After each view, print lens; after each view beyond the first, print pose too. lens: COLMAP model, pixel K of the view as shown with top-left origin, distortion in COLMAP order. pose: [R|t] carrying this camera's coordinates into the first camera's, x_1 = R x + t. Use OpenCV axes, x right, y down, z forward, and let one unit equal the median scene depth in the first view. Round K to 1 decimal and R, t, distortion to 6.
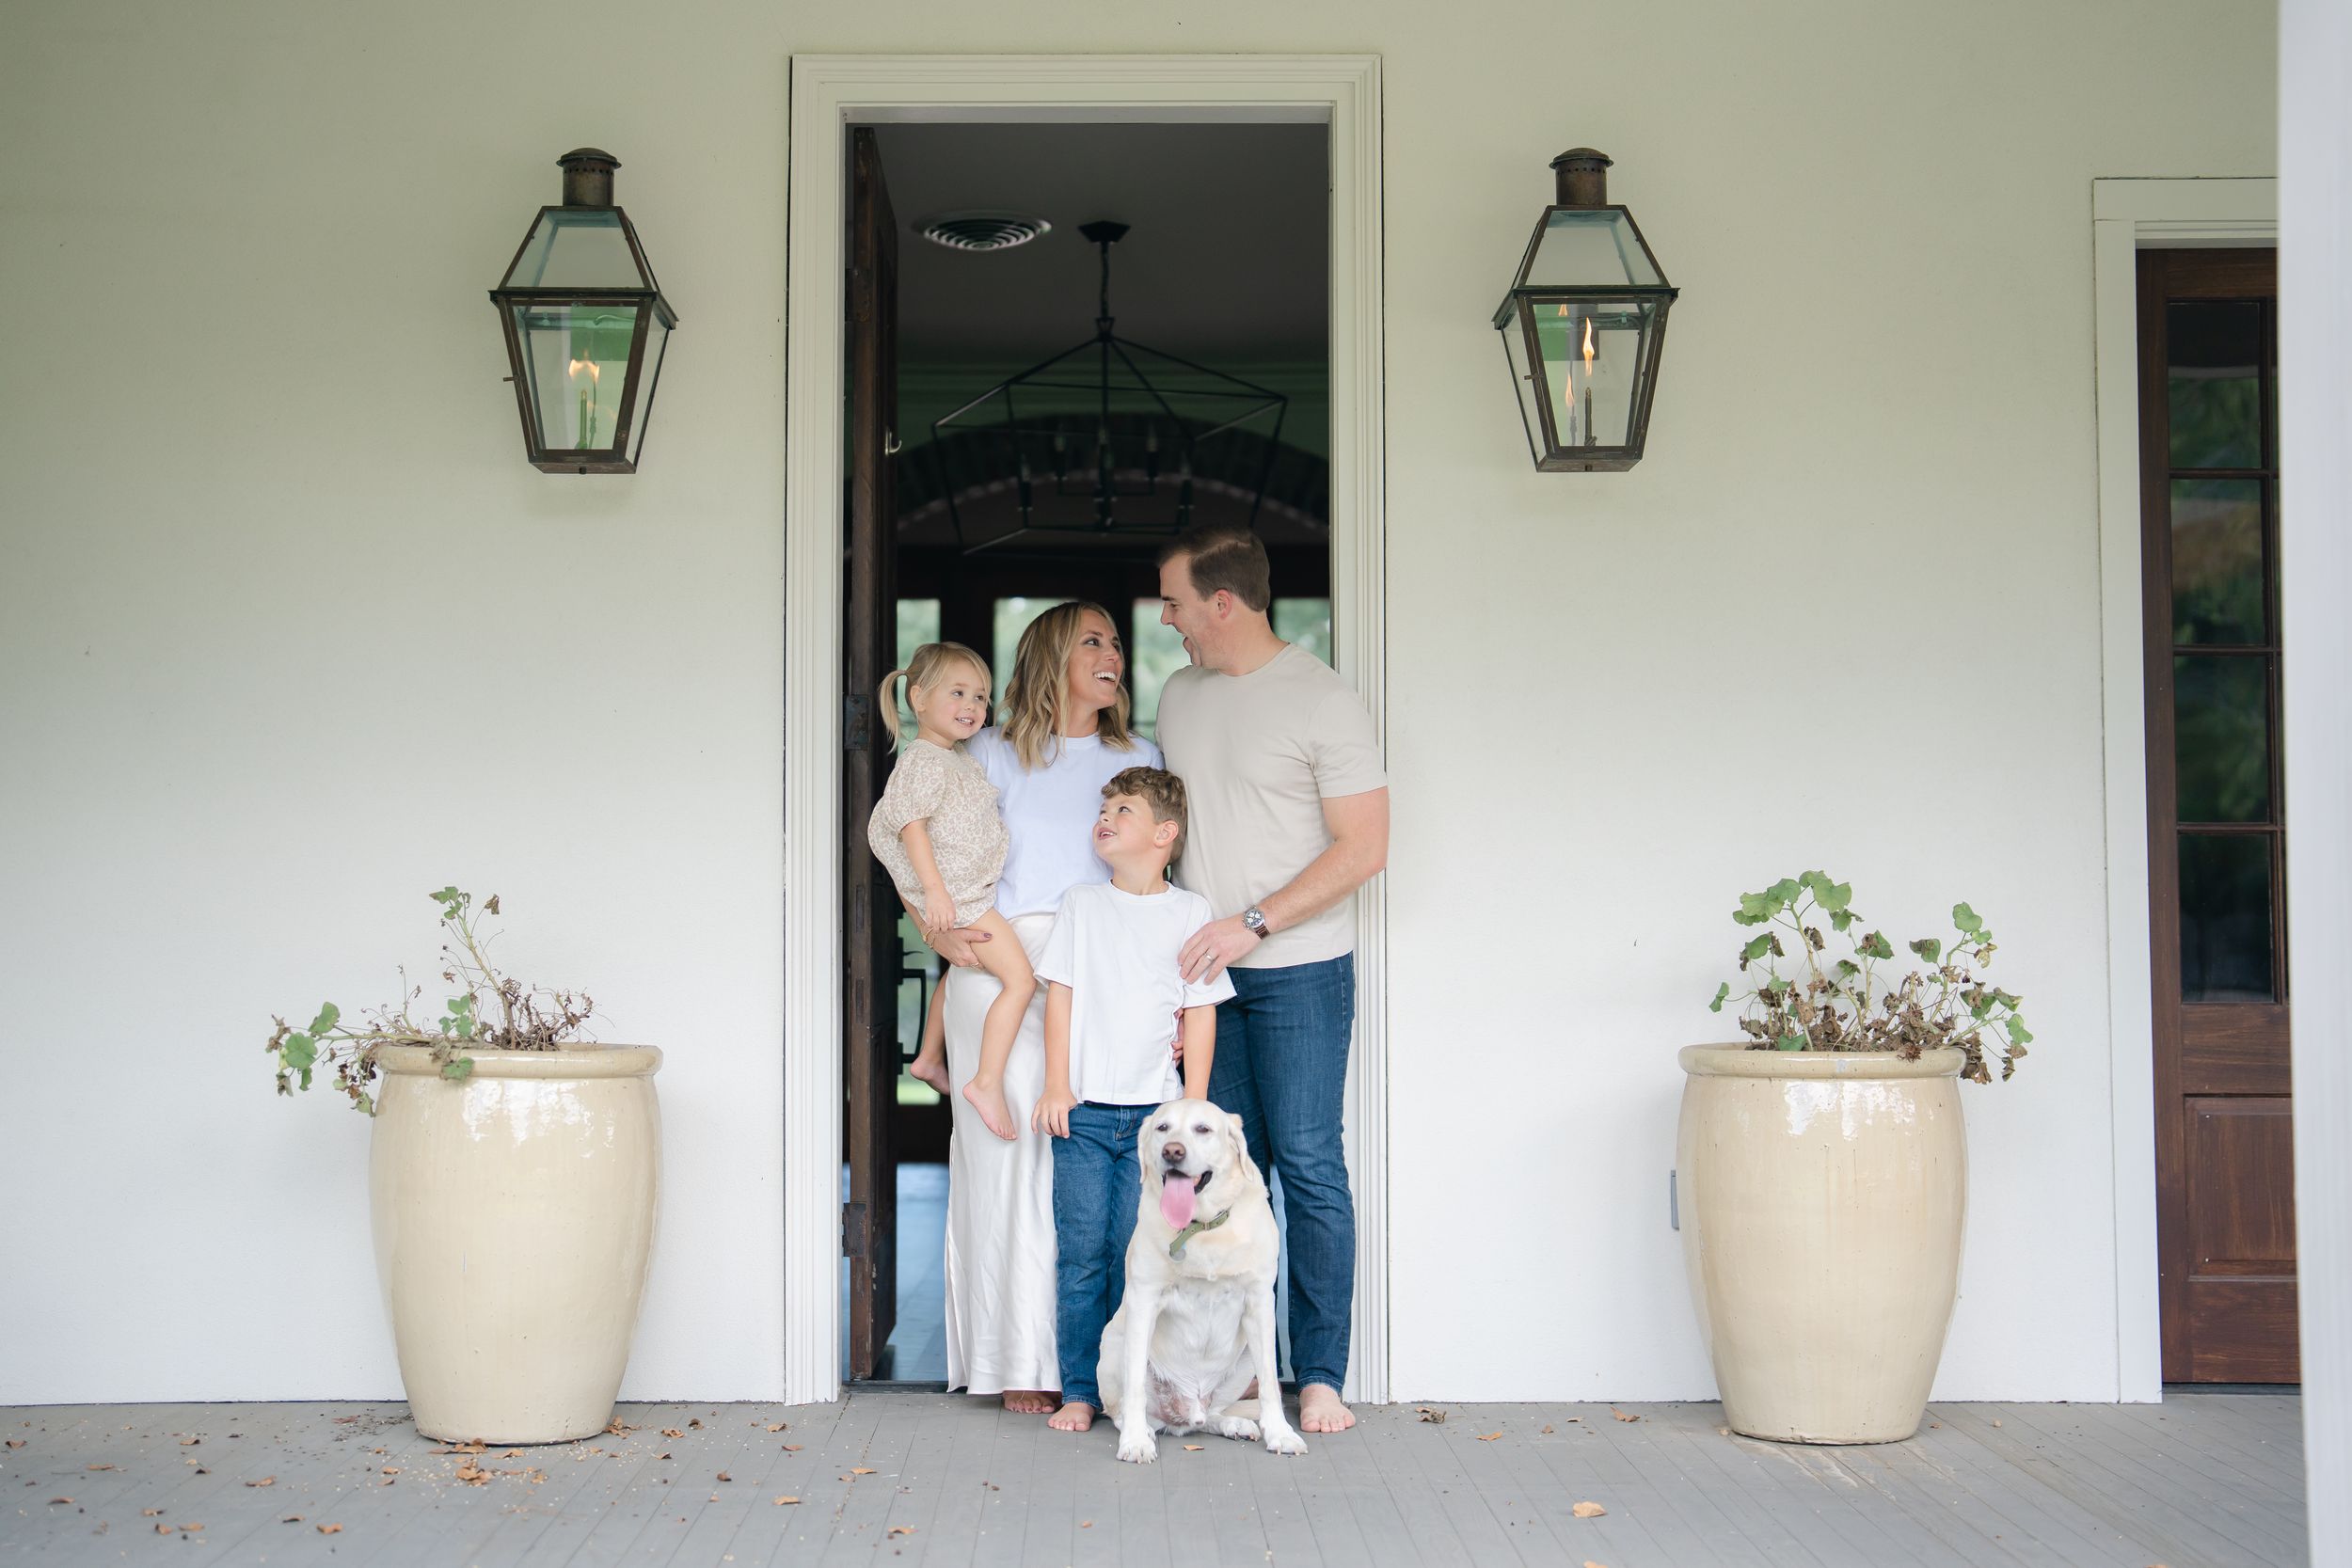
lens RADIAL K [[3251.1, 0, 1174.3], [0, 3251.1, 801.7], [0, 0, 1]] dist [-0.165435, 0.924820]
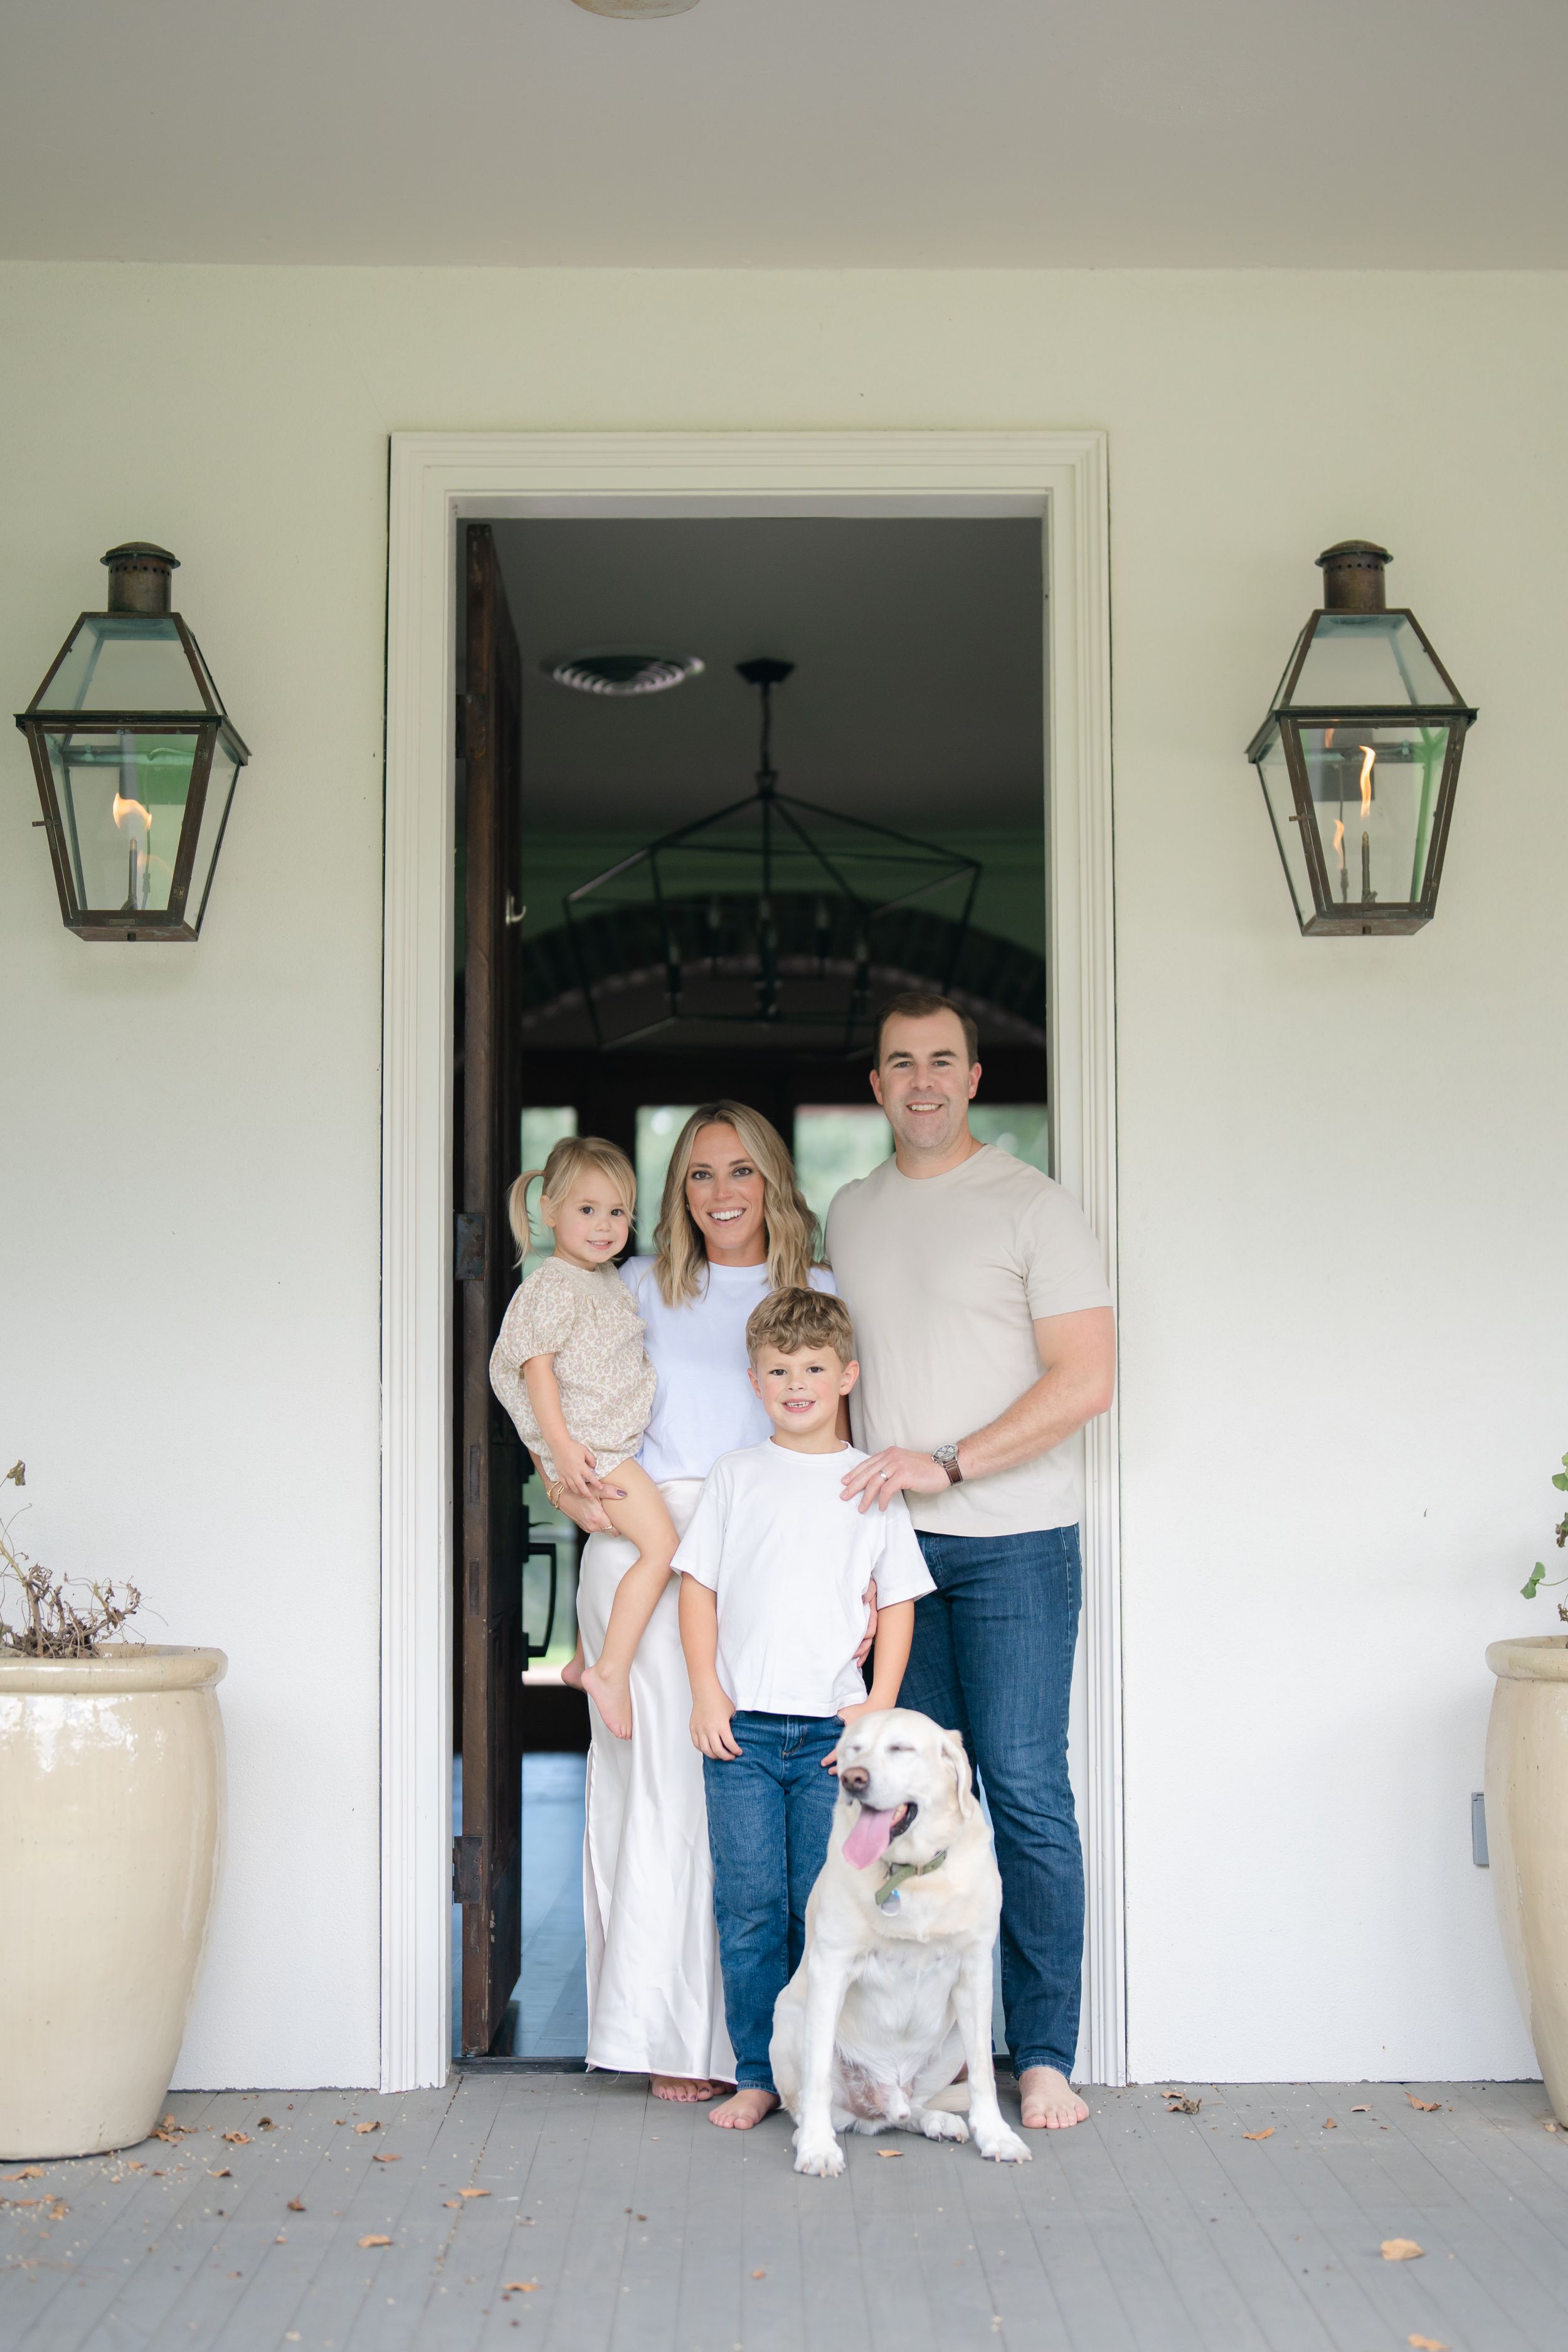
lens RADIAL K [[3251.4, 0, 796.4], [0, 3251.4, 1170.4], [0, 0, 1]] dist [-0.165435, 0.924820]
pose [[0.999976, -0.004200, -0.005586, -0.011340], [0.003921, 0.998787, -0.049091, -0.003234], [0.005786, 0.049067, 0.998779, 0.187719]]
